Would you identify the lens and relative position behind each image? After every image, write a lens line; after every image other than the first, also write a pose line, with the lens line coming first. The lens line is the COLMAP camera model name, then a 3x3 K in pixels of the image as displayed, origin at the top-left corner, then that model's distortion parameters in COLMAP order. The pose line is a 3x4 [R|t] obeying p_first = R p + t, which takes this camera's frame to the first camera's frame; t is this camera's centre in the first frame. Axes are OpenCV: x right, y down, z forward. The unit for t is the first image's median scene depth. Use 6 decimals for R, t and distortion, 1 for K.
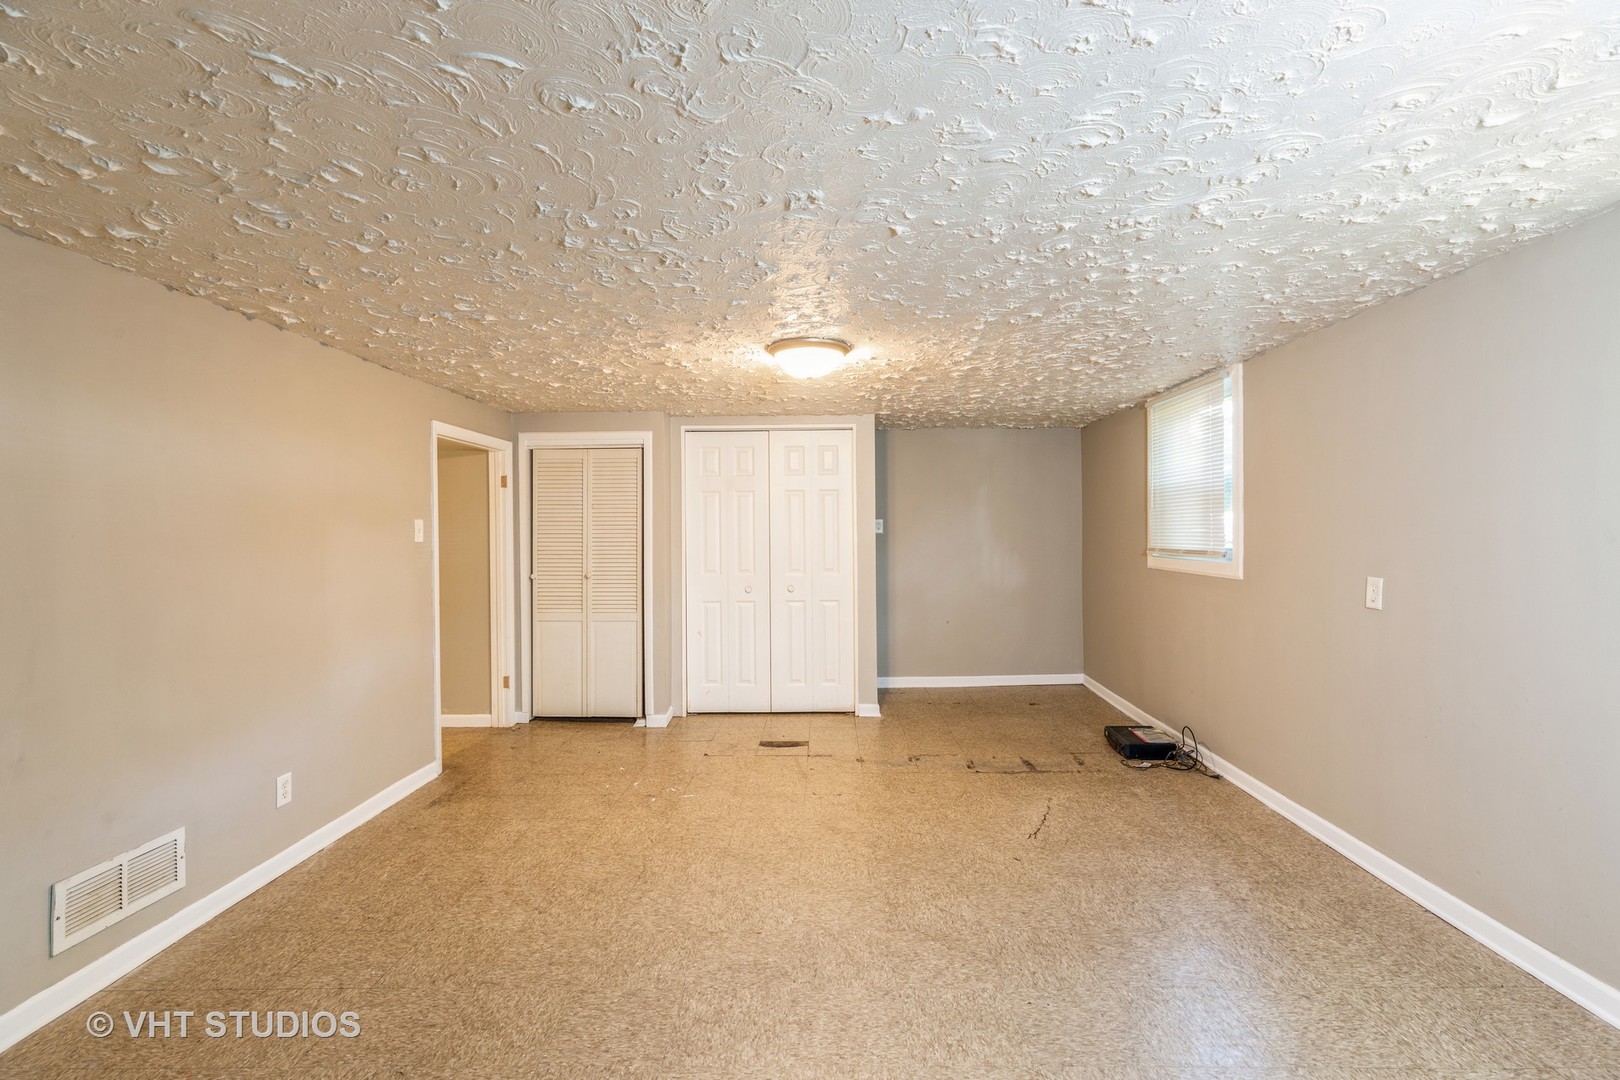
lens RADIAL K [[729.7, 0, 810.5], [0, 729.7, 532.7], [0, 0, 1]] dist [0.005417, 0.000977]
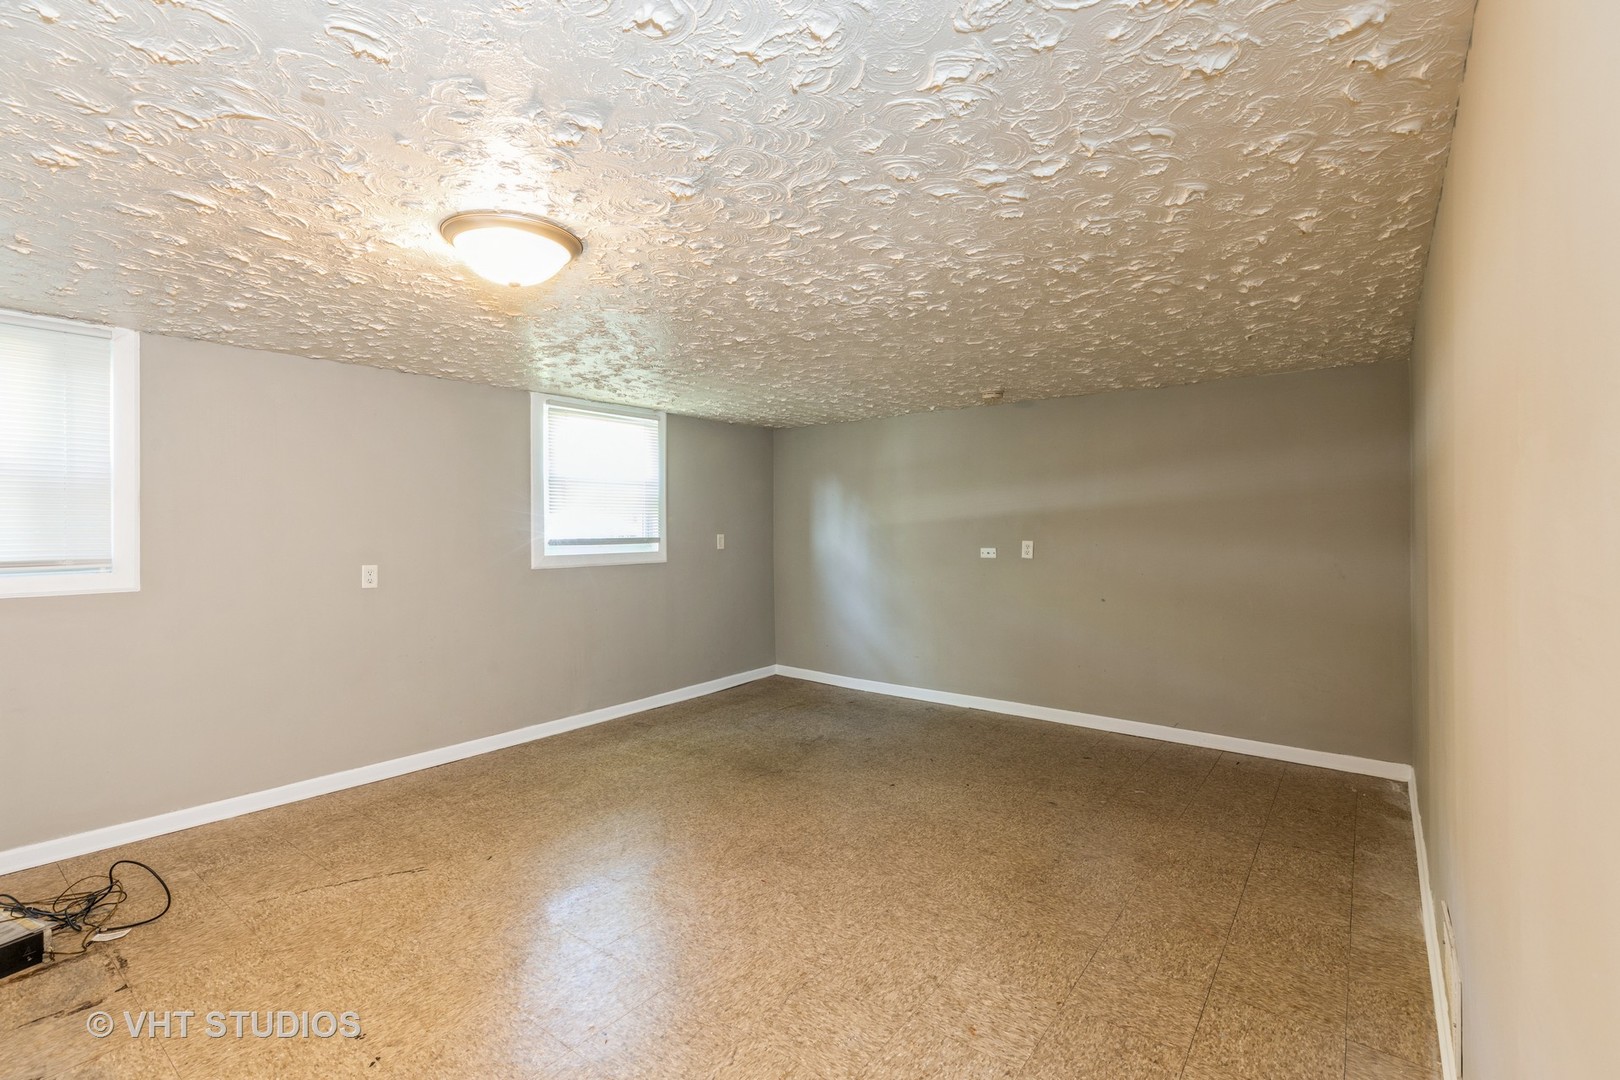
lens RADIAL K [[729.7, 0, 809.9], [0, 729.7, 535.5], [0, 0, 1]] dist [0.005417, 0.000977]
pose [[-0.807485, 0.009257, 0.589816, -0.724000], [0.015463, 0.999865, 0.005478, 0.010050], [-0.589685, 0.013544, -0.807519, 1.688800]]
